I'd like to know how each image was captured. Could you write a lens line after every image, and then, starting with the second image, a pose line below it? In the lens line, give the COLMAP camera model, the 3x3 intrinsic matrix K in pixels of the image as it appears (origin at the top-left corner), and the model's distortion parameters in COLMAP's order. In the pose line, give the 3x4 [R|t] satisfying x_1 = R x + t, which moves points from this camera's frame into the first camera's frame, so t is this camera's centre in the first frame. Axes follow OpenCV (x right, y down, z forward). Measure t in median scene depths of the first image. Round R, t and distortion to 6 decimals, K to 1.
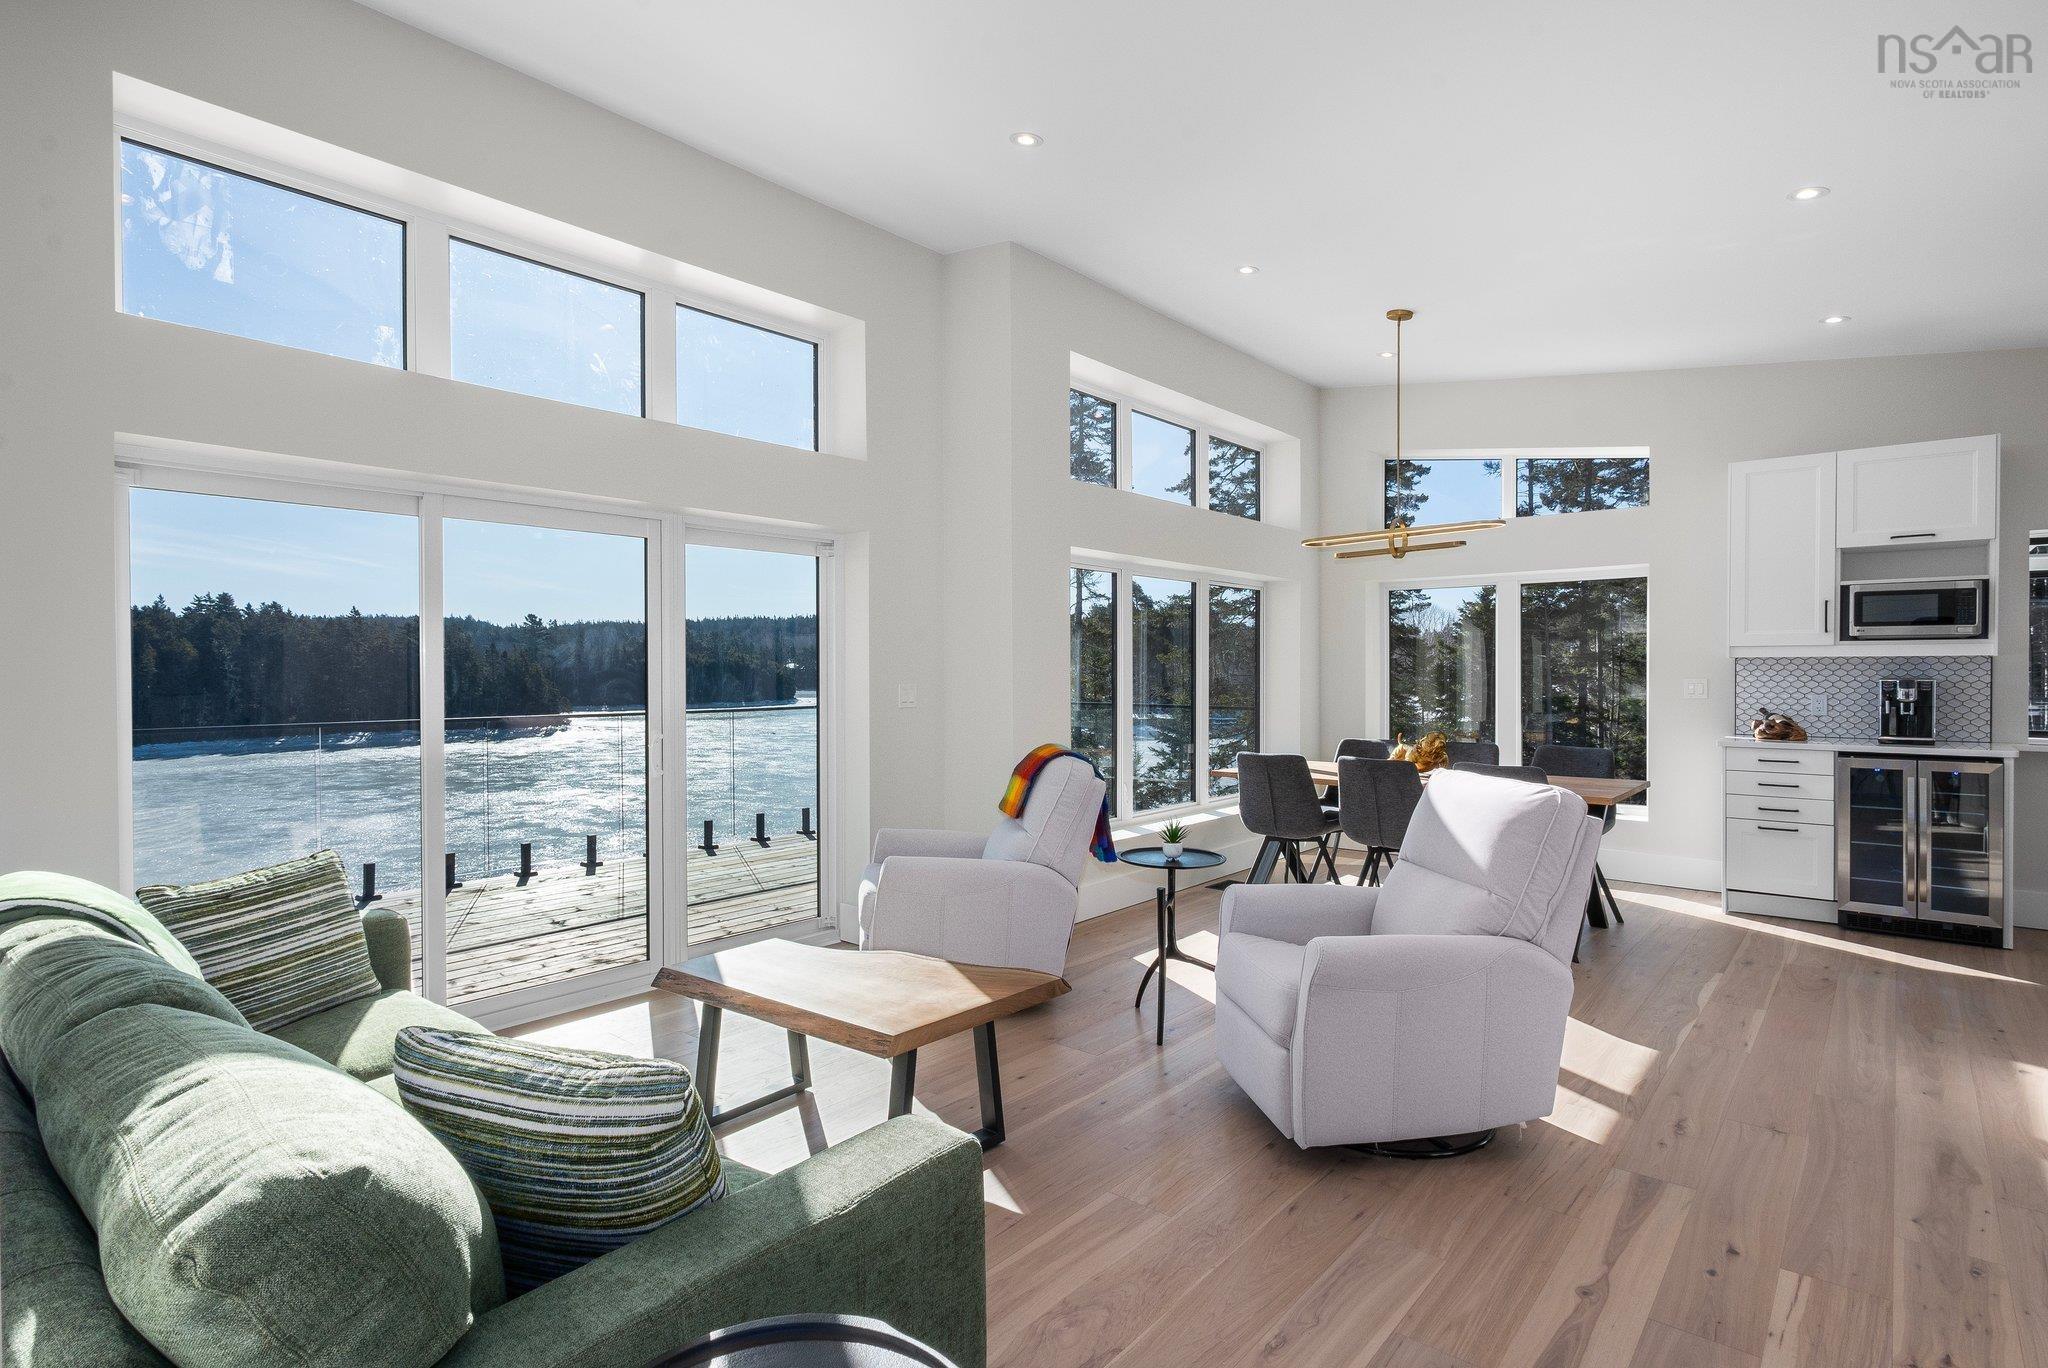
lens RADIAL K [[1036.2, 0, 1031.9], [0, 1036.2, 683.5], [0, 0, 1]] dist [-0.008312, 0.005681]
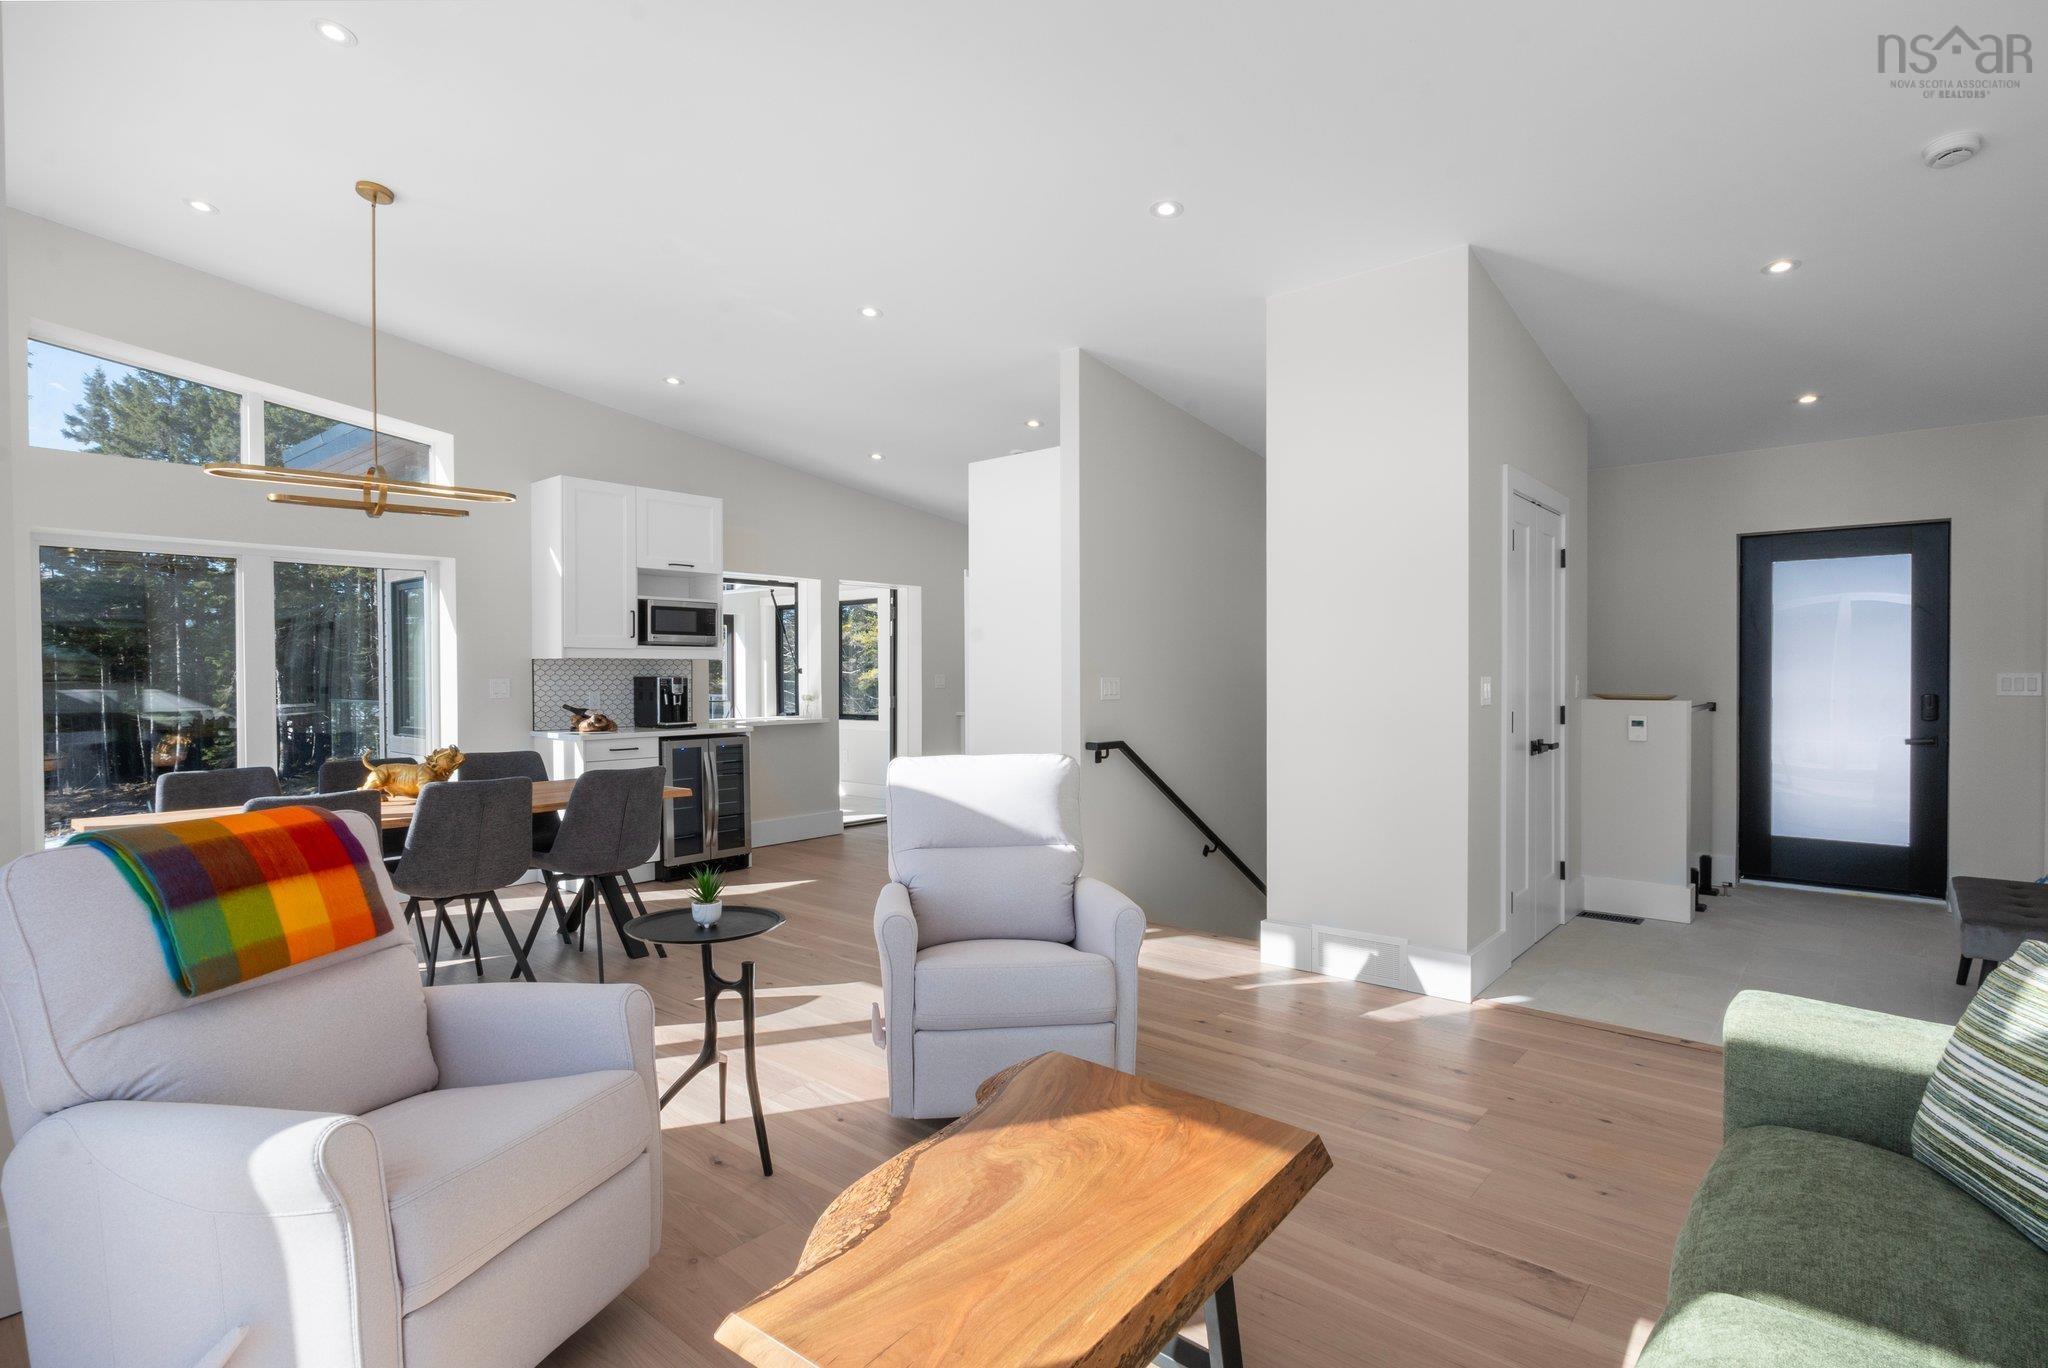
lens RADIAL K [[1036.2, 0, 1022.7], [0, 1036.2, 677.7], [0, 0, 1]] dist [-0.008312, 0.005681]
pose [[0.004032, -0.003506, 0.999986, -0.402002], [0.017338, 0.999844, 0.003436, -0.000188], [-0.999842, 0.017324, 0.004092, 0.546862]]
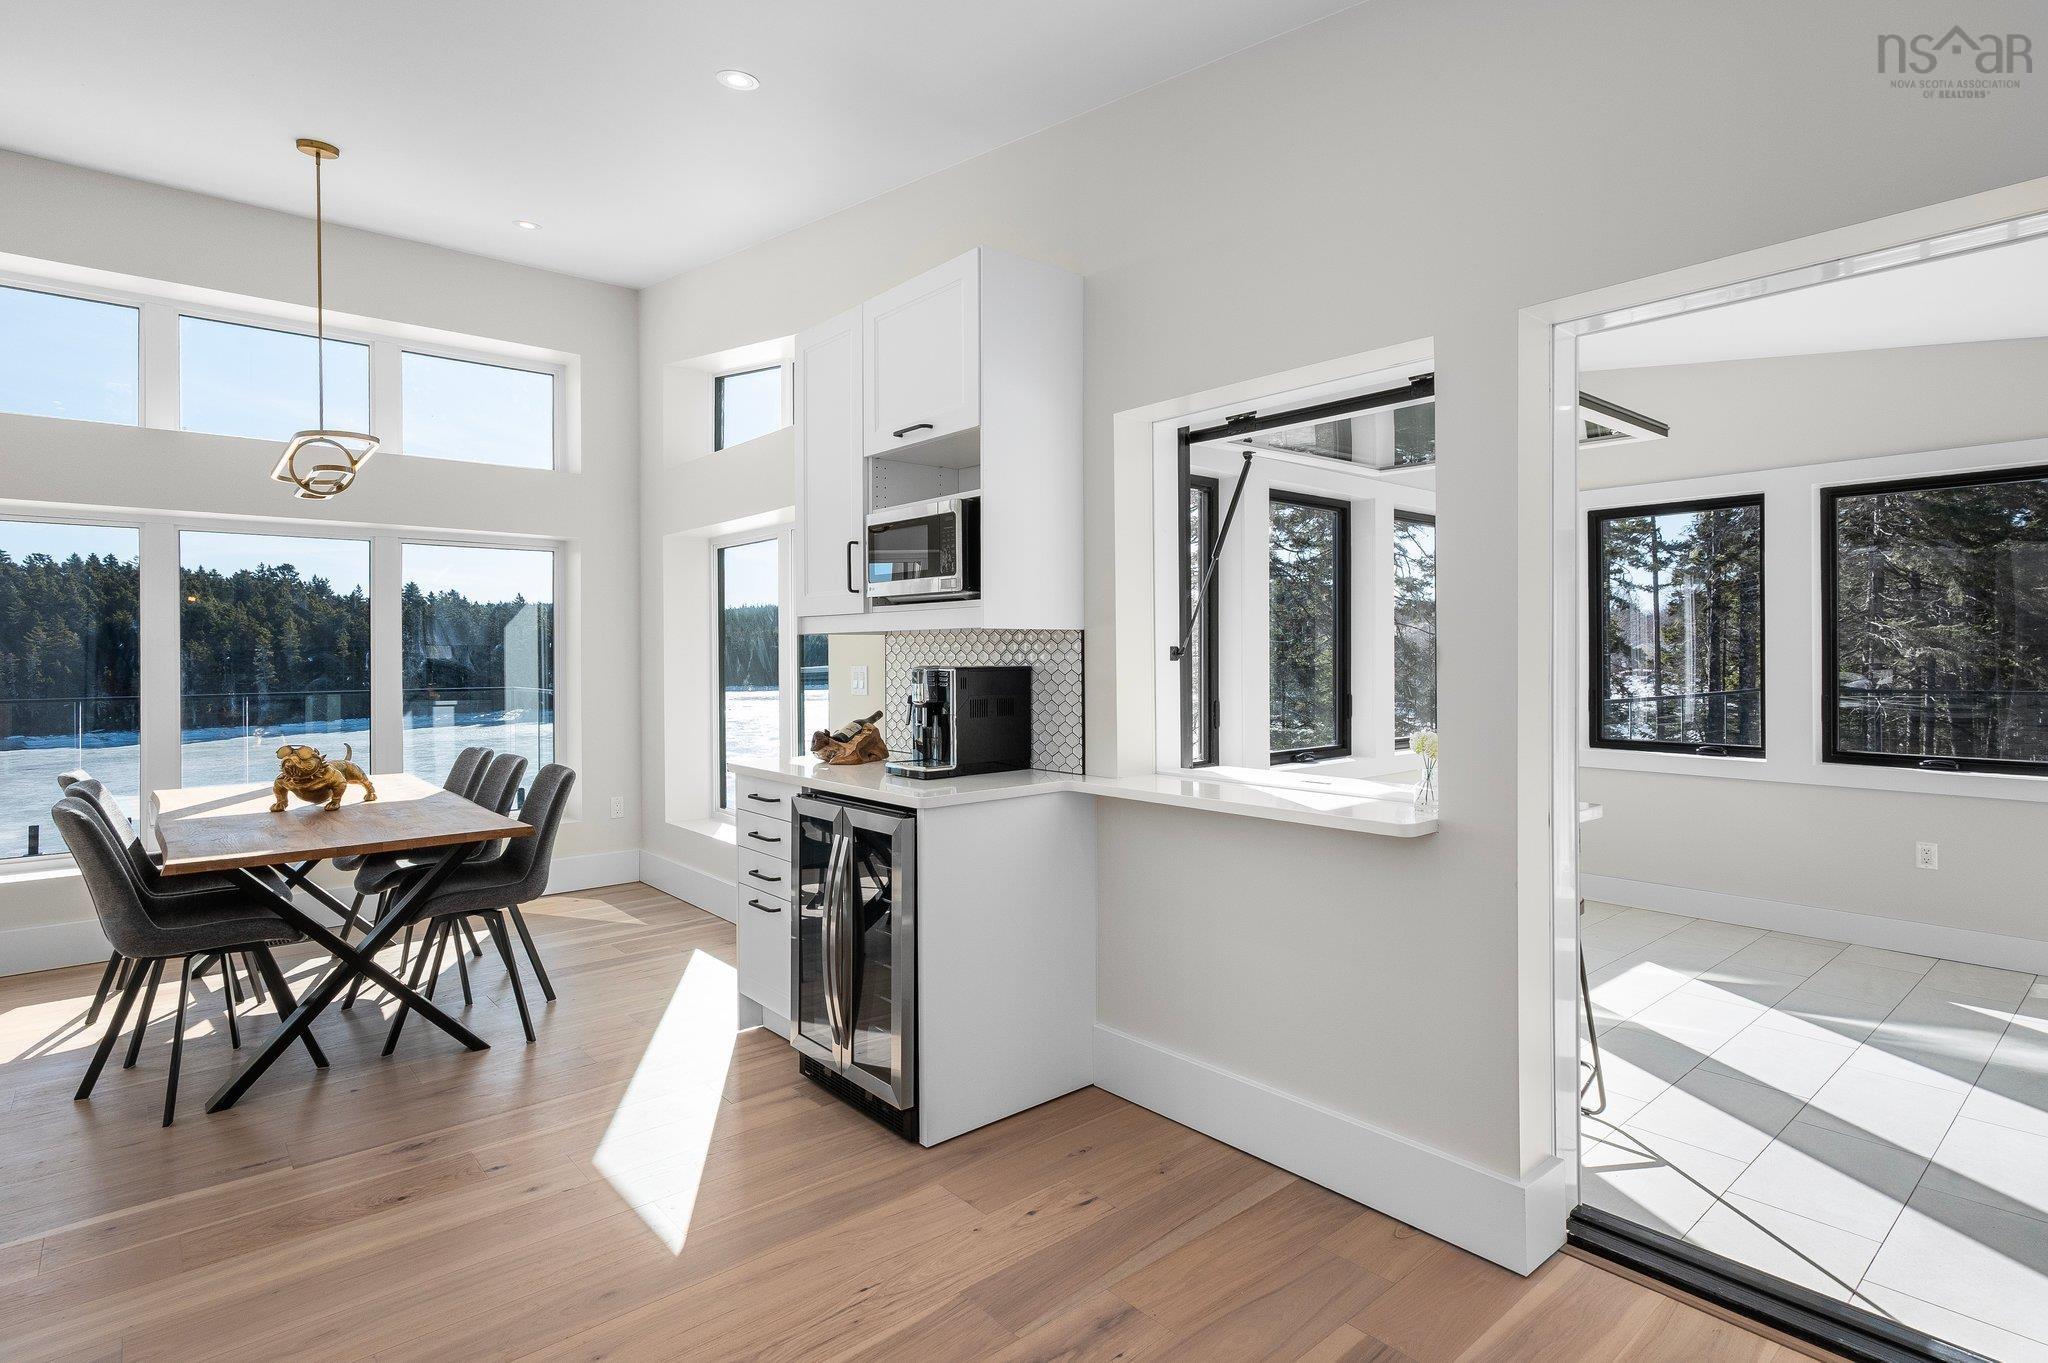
lens RADIAL K [[1036.2, 0, 1022.3], [0, 1036.2, 660.0], [0, 0, 1]] dist [-0.008312, 0.005681]
pose [[0.987744, 0.000100, -0.156082, 0.978805], [-0.000832, 0.999989, -0.004627, -0.006408], [0.156080, 0.004700, 0.987733, 0.380229]]
